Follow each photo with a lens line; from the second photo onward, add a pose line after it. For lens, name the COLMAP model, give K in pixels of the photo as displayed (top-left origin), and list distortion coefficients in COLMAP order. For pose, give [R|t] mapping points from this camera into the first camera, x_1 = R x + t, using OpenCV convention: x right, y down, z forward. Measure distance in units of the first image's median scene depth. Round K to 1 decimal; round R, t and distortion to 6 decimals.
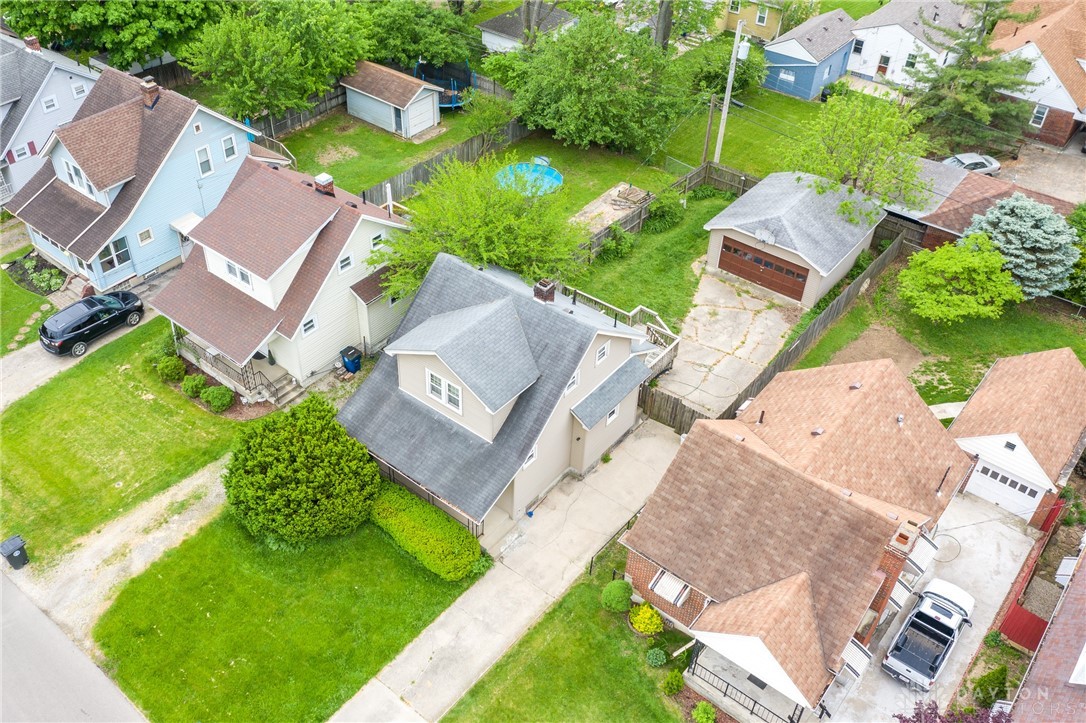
lens RADIAL K [[946.1, 0, 493.3], [0, 946.1, 366.3], [0, 0, 1]] dist [-0.000595, -0.006146]
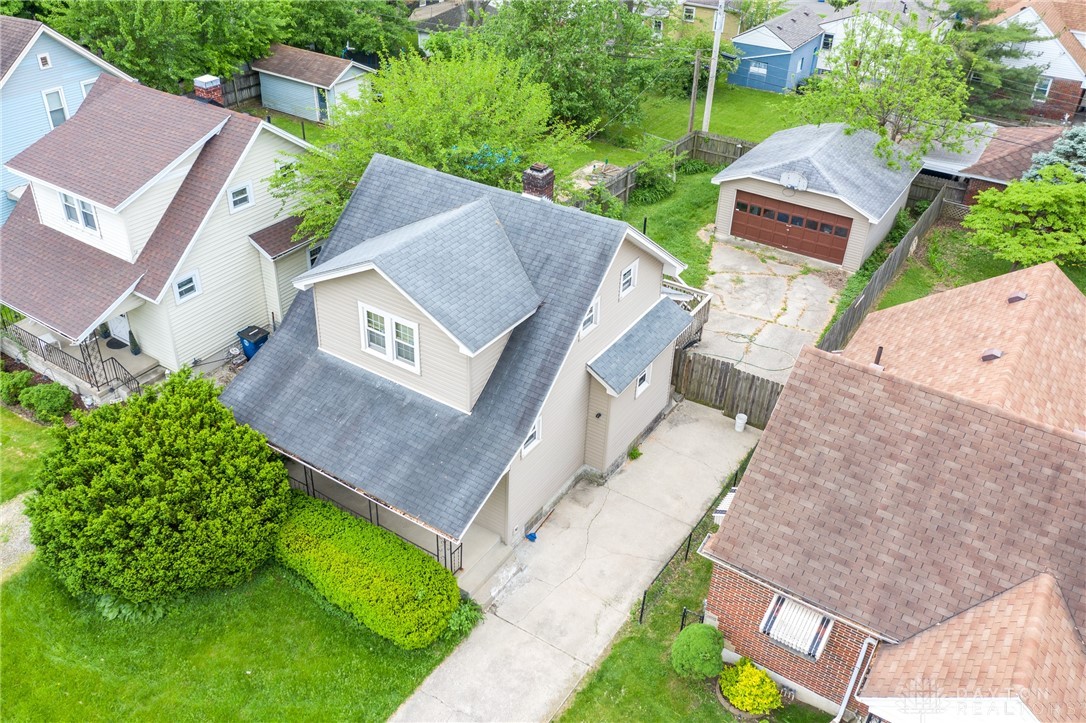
lens RADIAL K [[904.9, 0, 516.3], [0, 904.9, 342.6], [0, 0, 1]] dist [-0.009527, 0.005267]
pose [[0.994734, -0.042372, 0.093323, -0.023552], [0.054895, 0.989188, -0.135992, 0.111076], [-0.086552, 0.140399, 0.986305, 0.386960]]
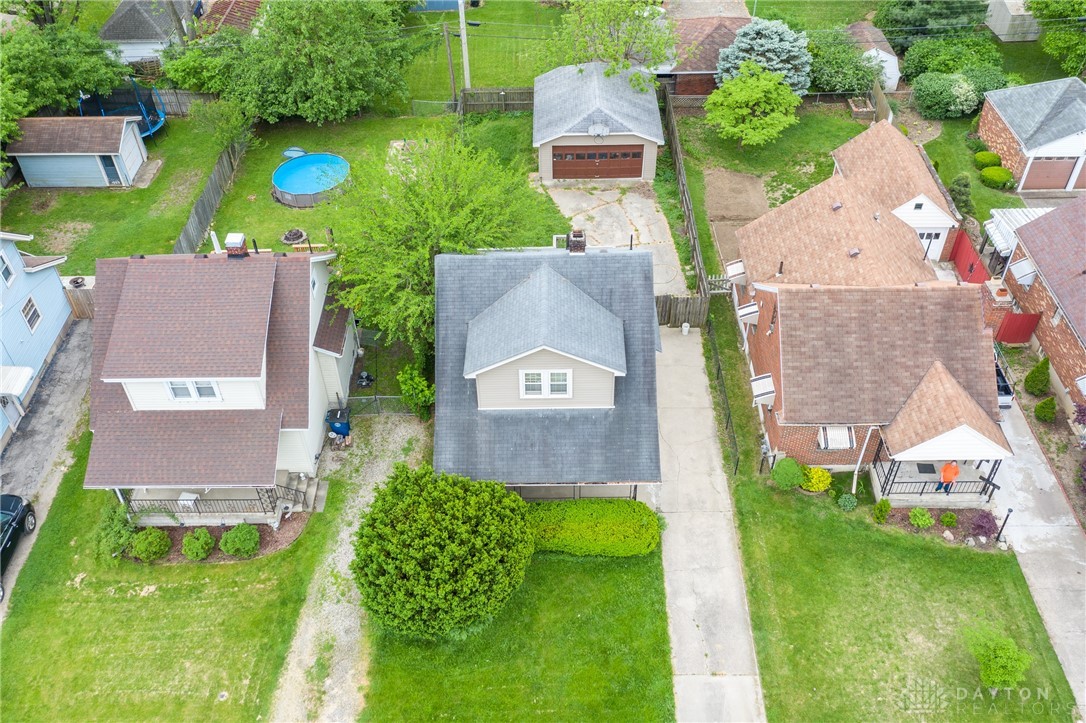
lens RADIAL K [[940.7, 0, 546.2], [0, 940.7, 365.9], [0, 0, 1]] dist [-0.005900, 0.007772]
pose [[0.765676, -0.457367, 0.452279, -0.440045], [0.432127, 0.886589, 0.165004, -0.134532], [-0.476453, 0.069102, 0.876480, 0.189348]]
